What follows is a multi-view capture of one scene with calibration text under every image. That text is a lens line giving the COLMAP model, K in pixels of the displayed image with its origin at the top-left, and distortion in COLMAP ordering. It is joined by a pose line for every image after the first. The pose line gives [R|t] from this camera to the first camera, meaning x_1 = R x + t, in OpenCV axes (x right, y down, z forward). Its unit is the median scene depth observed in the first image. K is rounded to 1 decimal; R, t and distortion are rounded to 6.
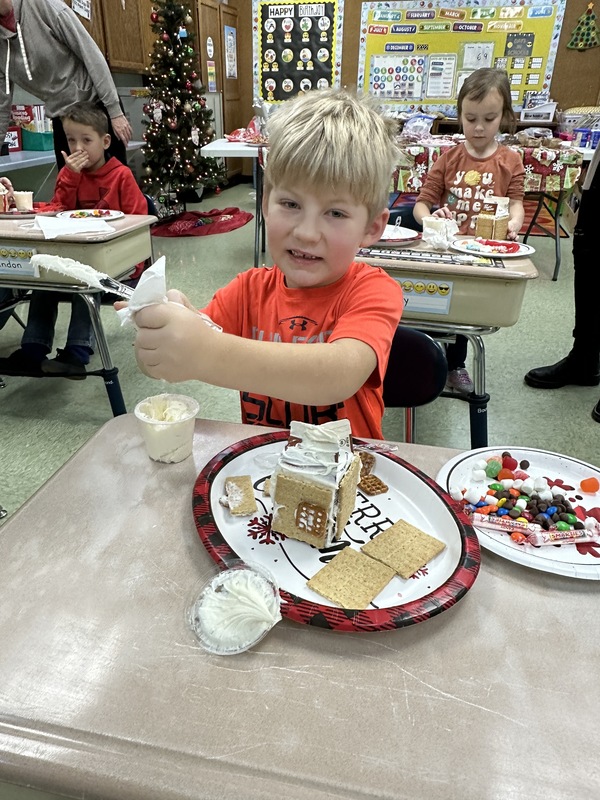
lens RADIAL K [[582.0, 0, 298.2], [0, 582.0, 400.2], [0, 0, 1]] dist [-0.000717, 0.001627]
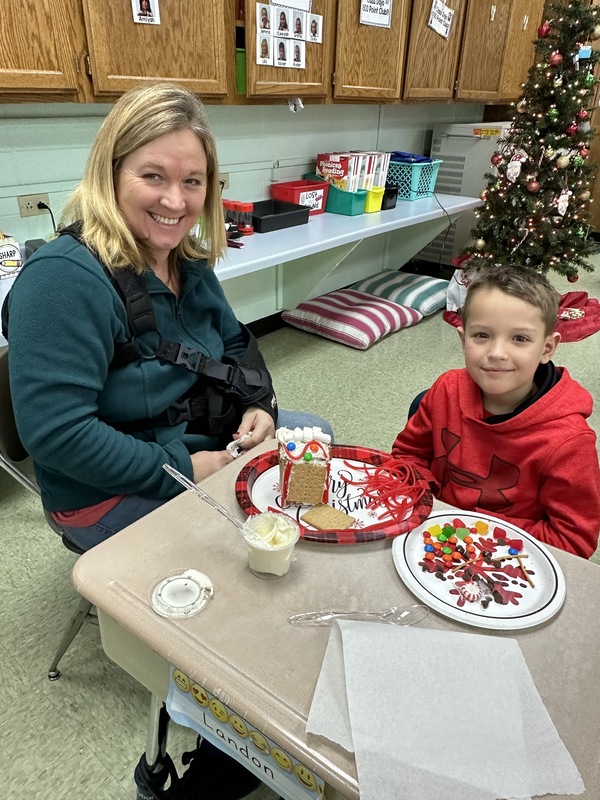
lens RADIAL K [[582.0, 0, 300.3], [0, 582.0, 400.8], [0, 0, 1]] dist [-0.000717, 0.001627]
pose [[0.898961, 0.203311, -0.387988, -0.151399], [-0.207570, 0.977716, 0.031401, -0.197658], [0.385726, 0.052306, 0.921129, 0.287463]]
